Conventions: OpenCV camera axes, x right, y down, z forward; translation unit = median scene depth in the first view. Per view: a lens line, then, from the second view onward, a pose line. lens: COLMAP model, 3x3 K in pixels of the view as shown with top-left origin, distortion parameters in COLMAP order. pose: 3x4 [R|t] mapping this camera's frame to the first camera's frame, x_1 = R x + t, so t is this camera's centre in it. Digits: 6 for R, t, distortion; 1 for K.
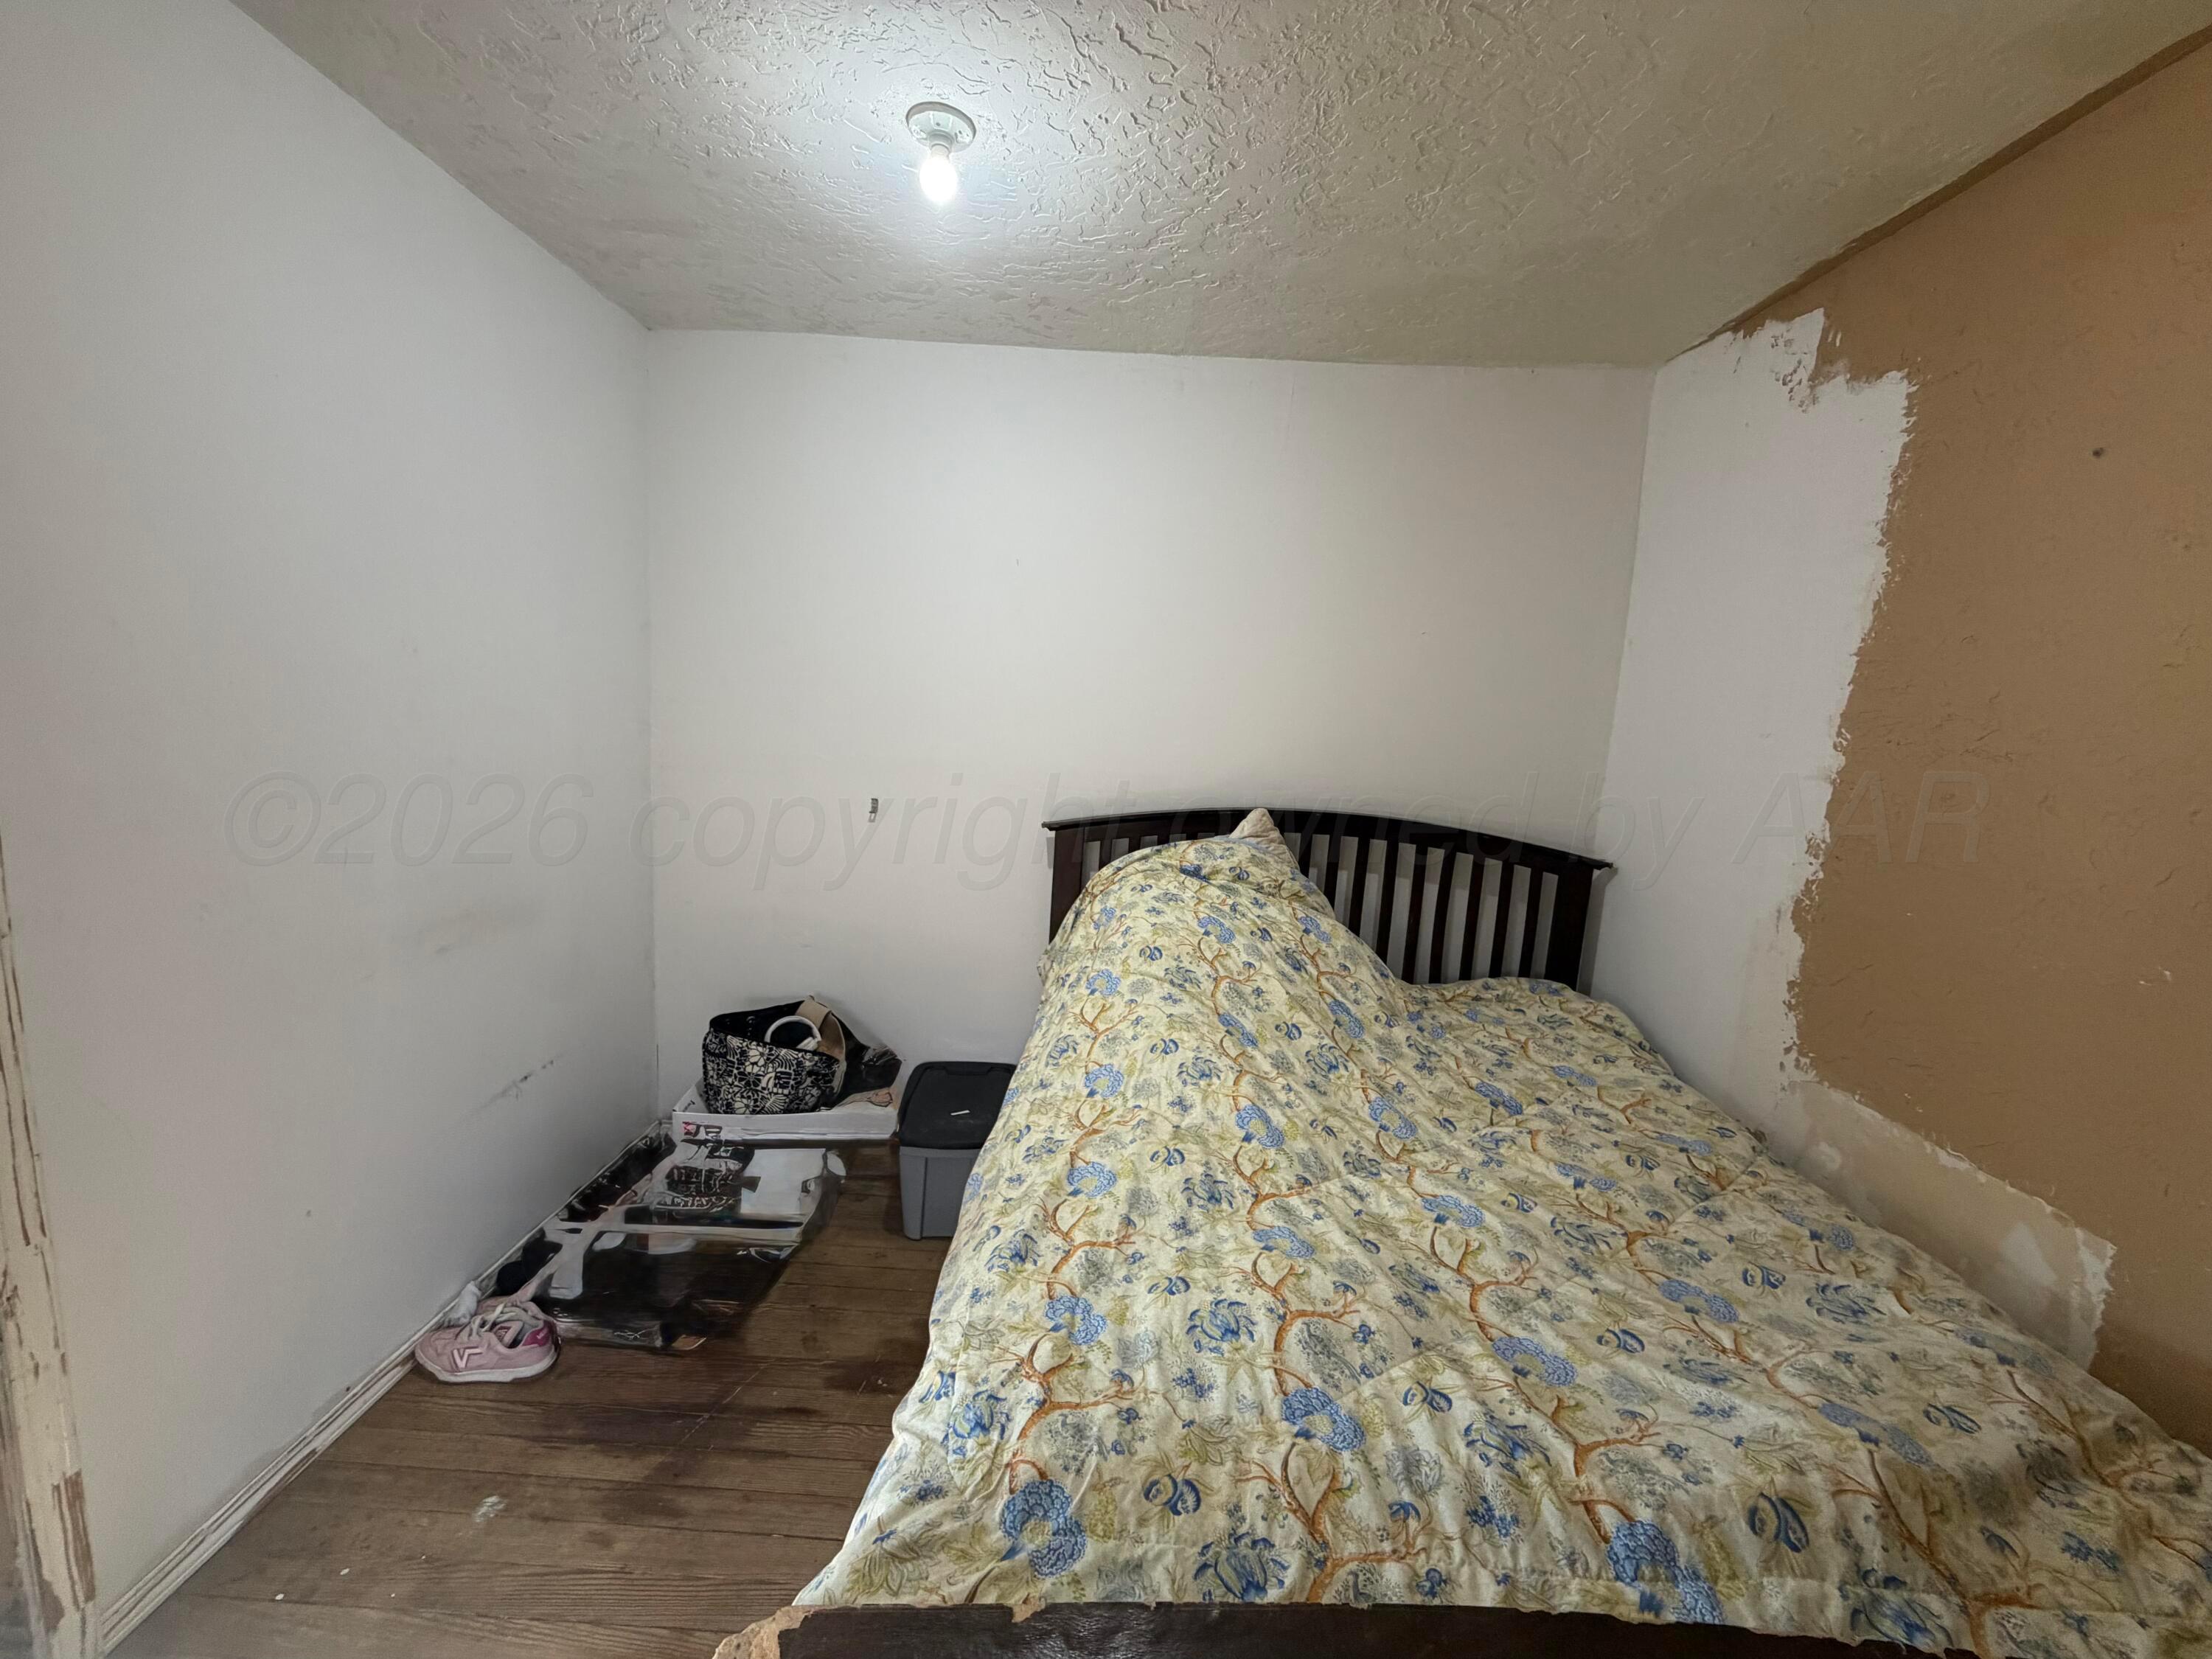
lens RADIAL K [[880.8, 0, 1100.3], [0, 880.8, 830.0], [0, 0, 1]] dist [-0.001060, -0.000341]
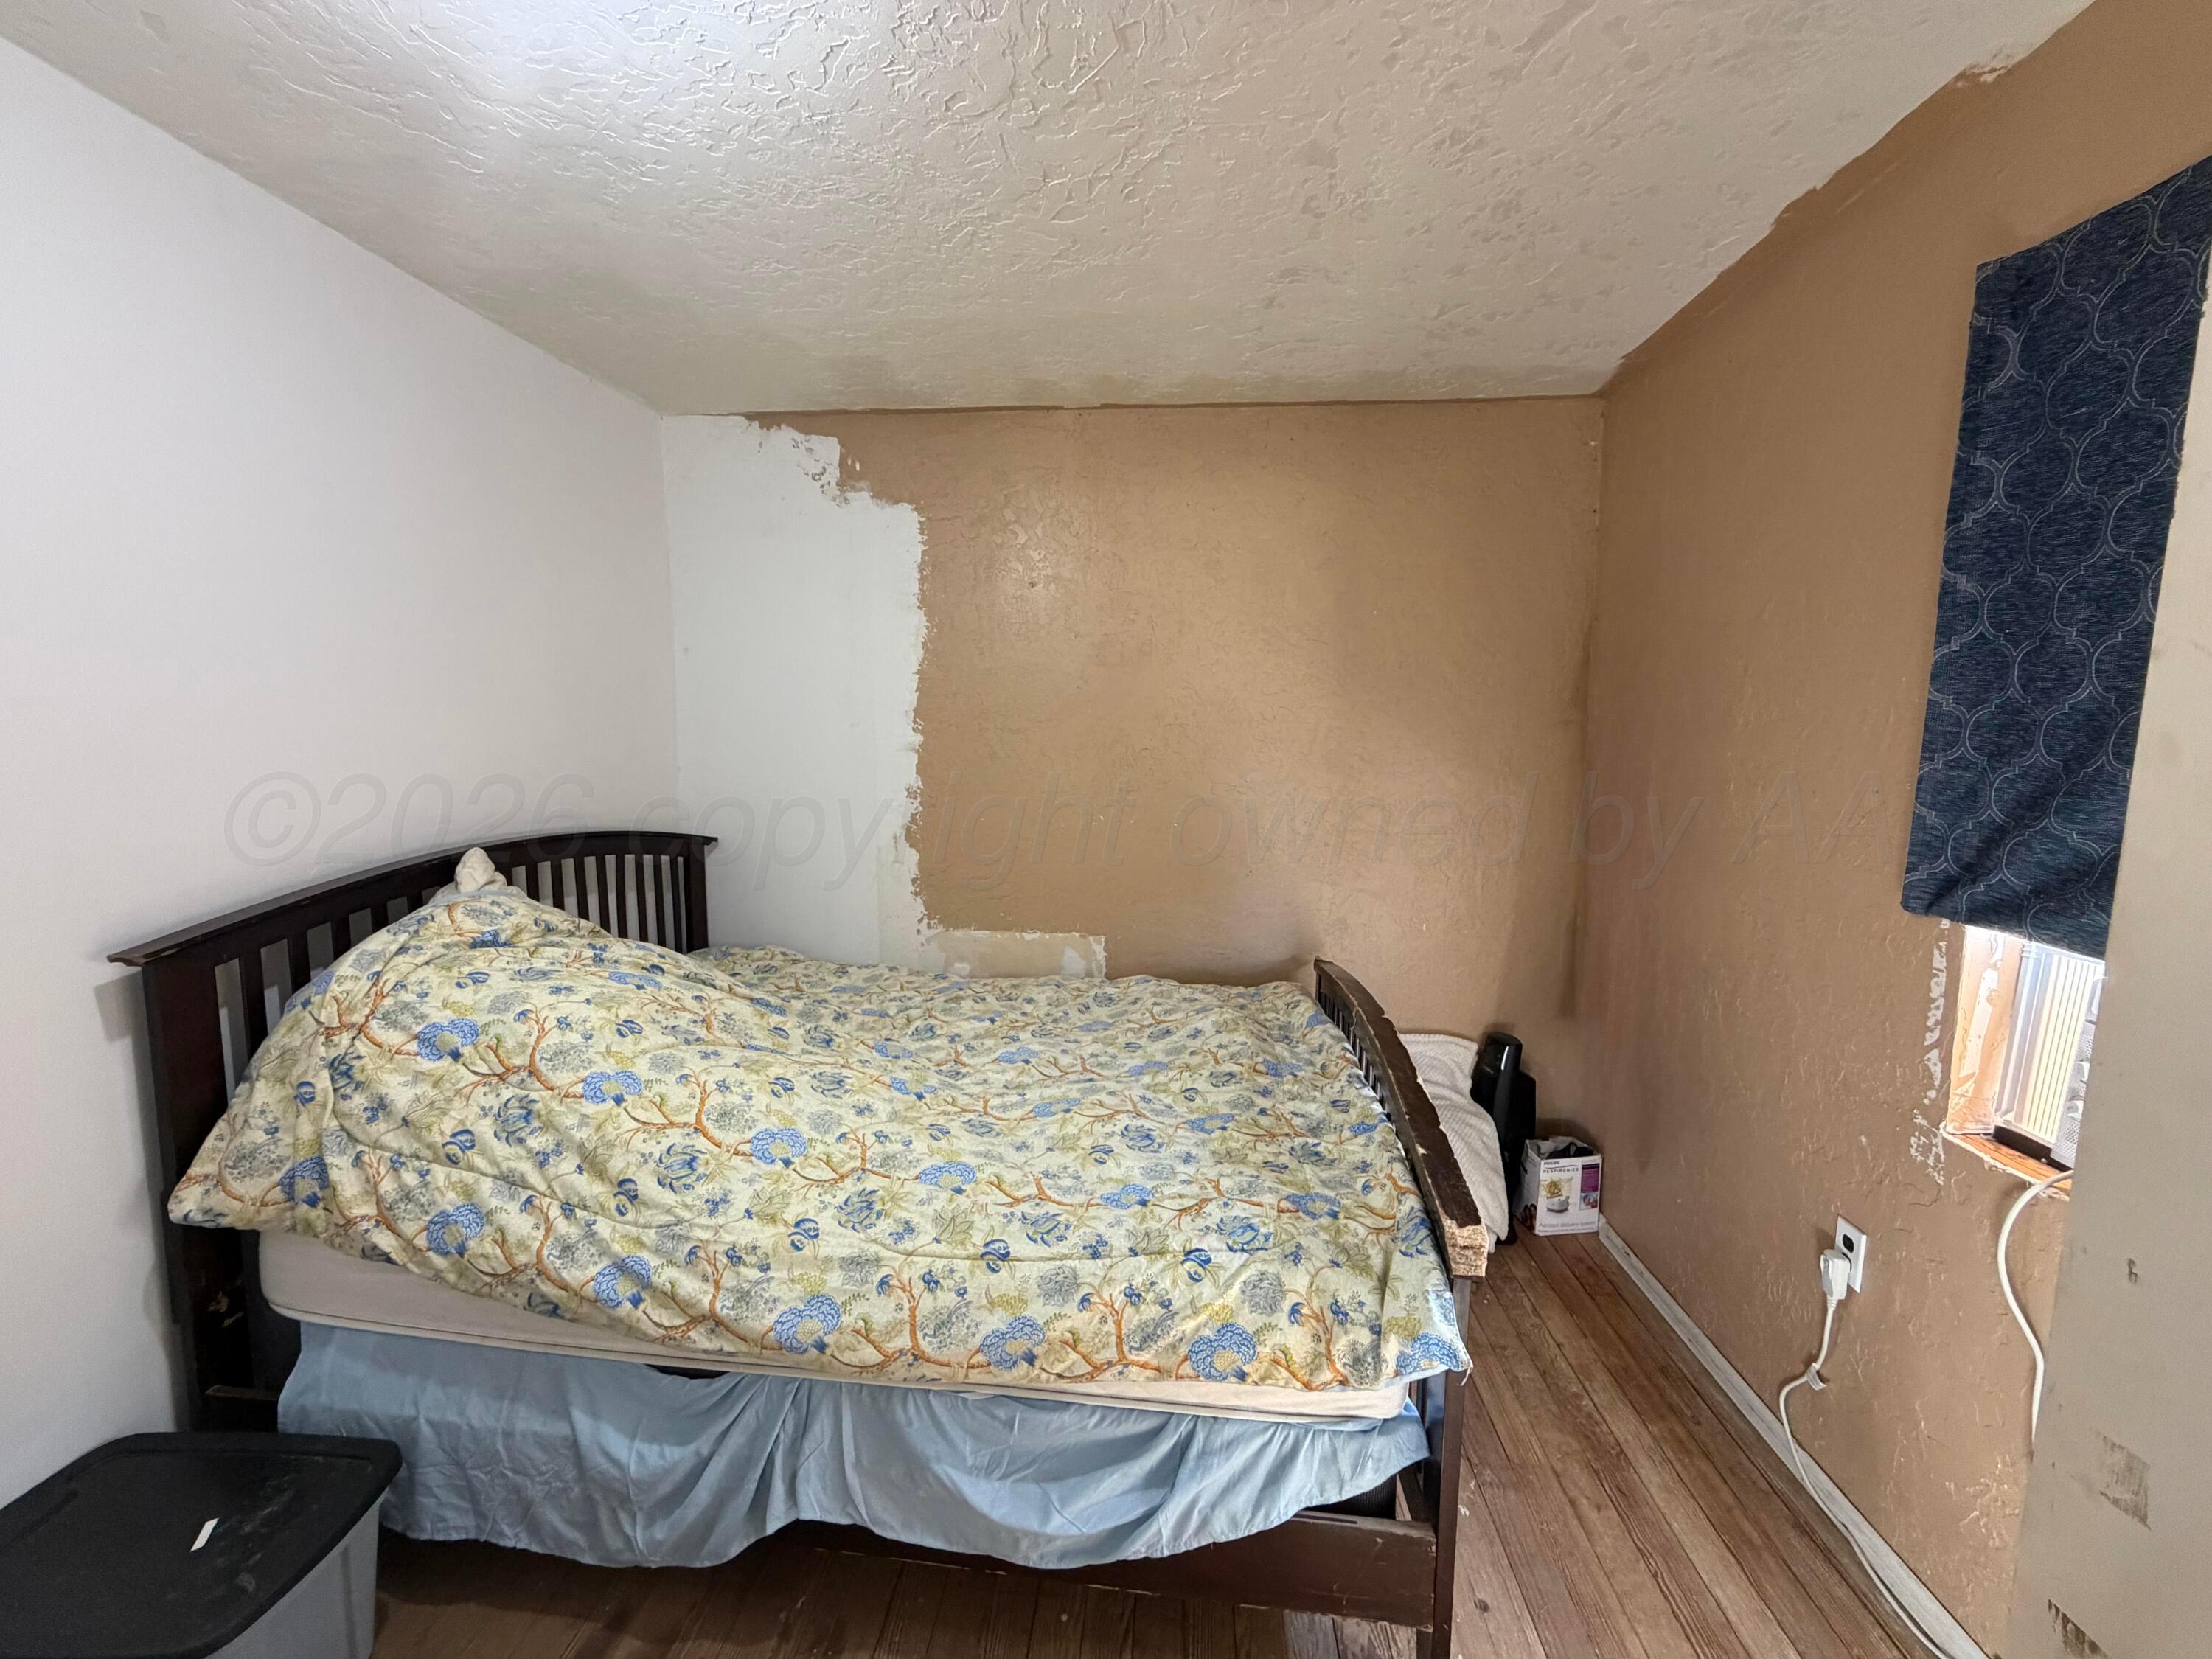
lens RADIAL K [[880.8, 0, 1094.2], [0, 880.8, 832.4], [0, 0, 1]] dist [-0.001060, -0.000341]
pose [[0.066775, -0.167592, 0.983592, -0.794323], [0.140438, 0.977558, 0.157029, -0.120492], [-0.987835, 0.127648, 0.088813, 0.562707]]
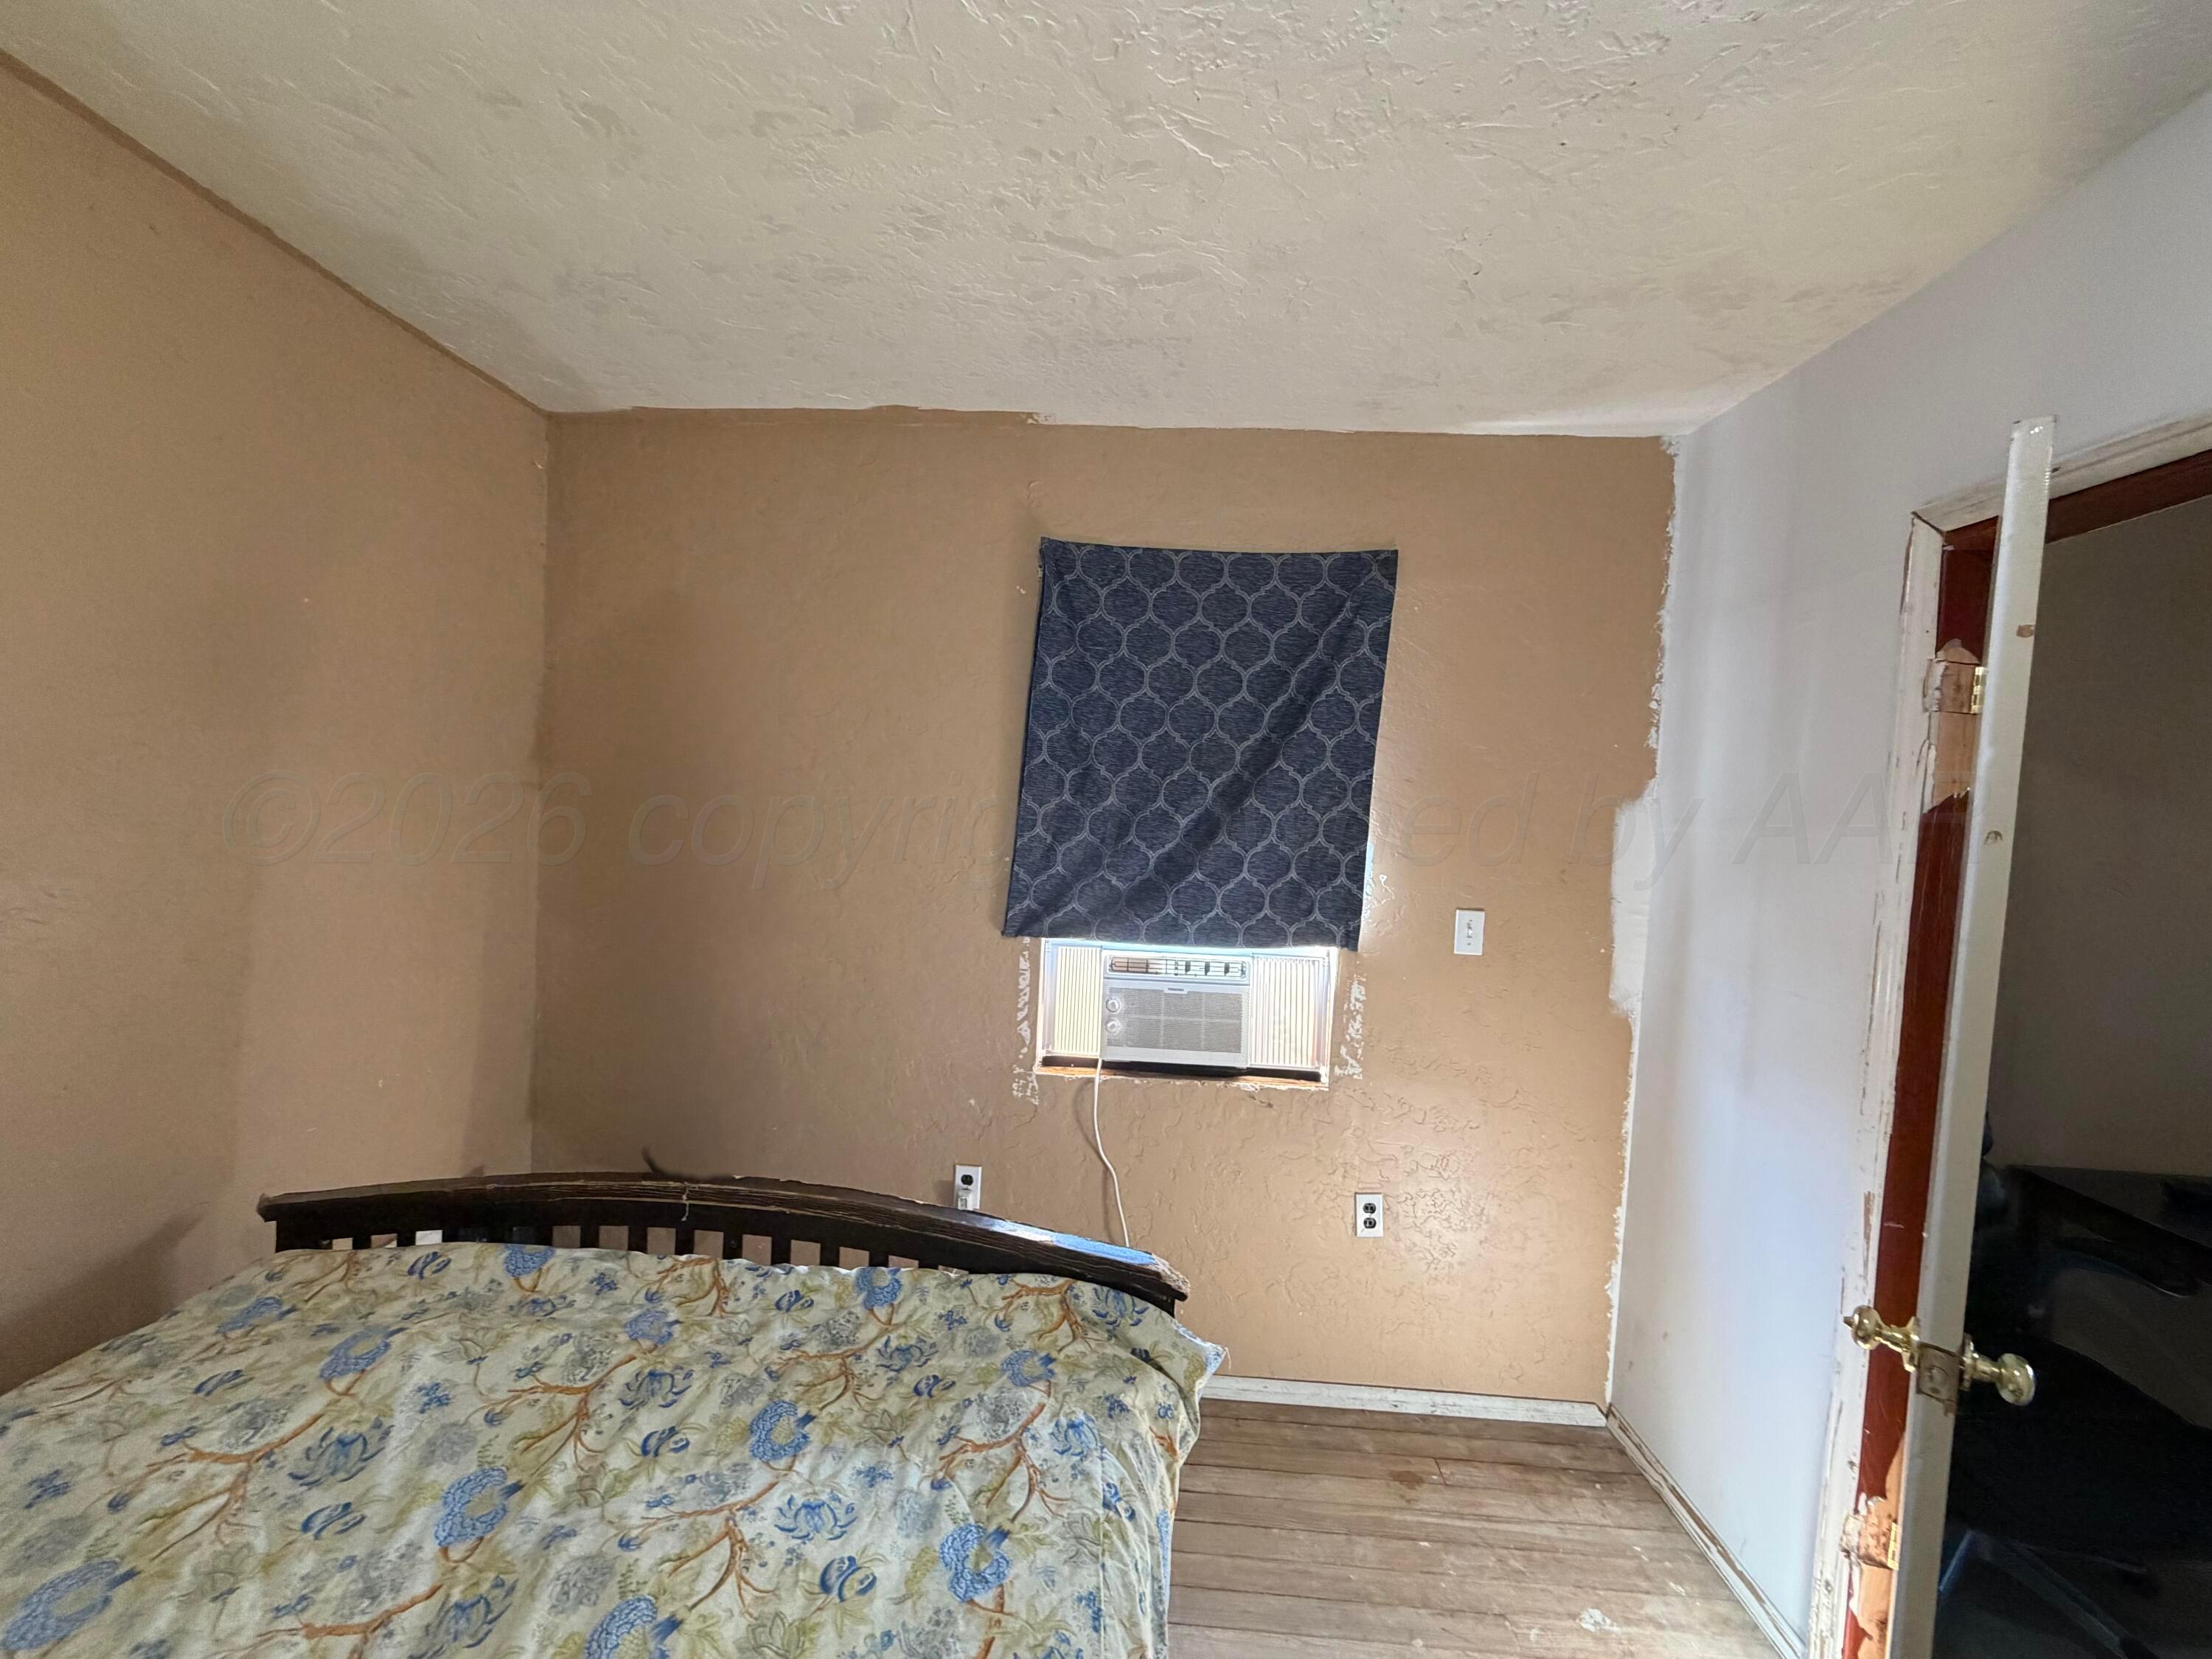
lens RADIAL K [[880.8, 0, 1106.0], [0, 880.8, 833.9], [0, 0, 1]] dist [-0.001060, -0.000341]
pose [[-0.994708, -0.099667, 0.024959, -0.068593], [-0.093822, 0.980136, 0.174731, -0.187446], [-0.041878, 0.171465, -0.984300, 1.111459]]
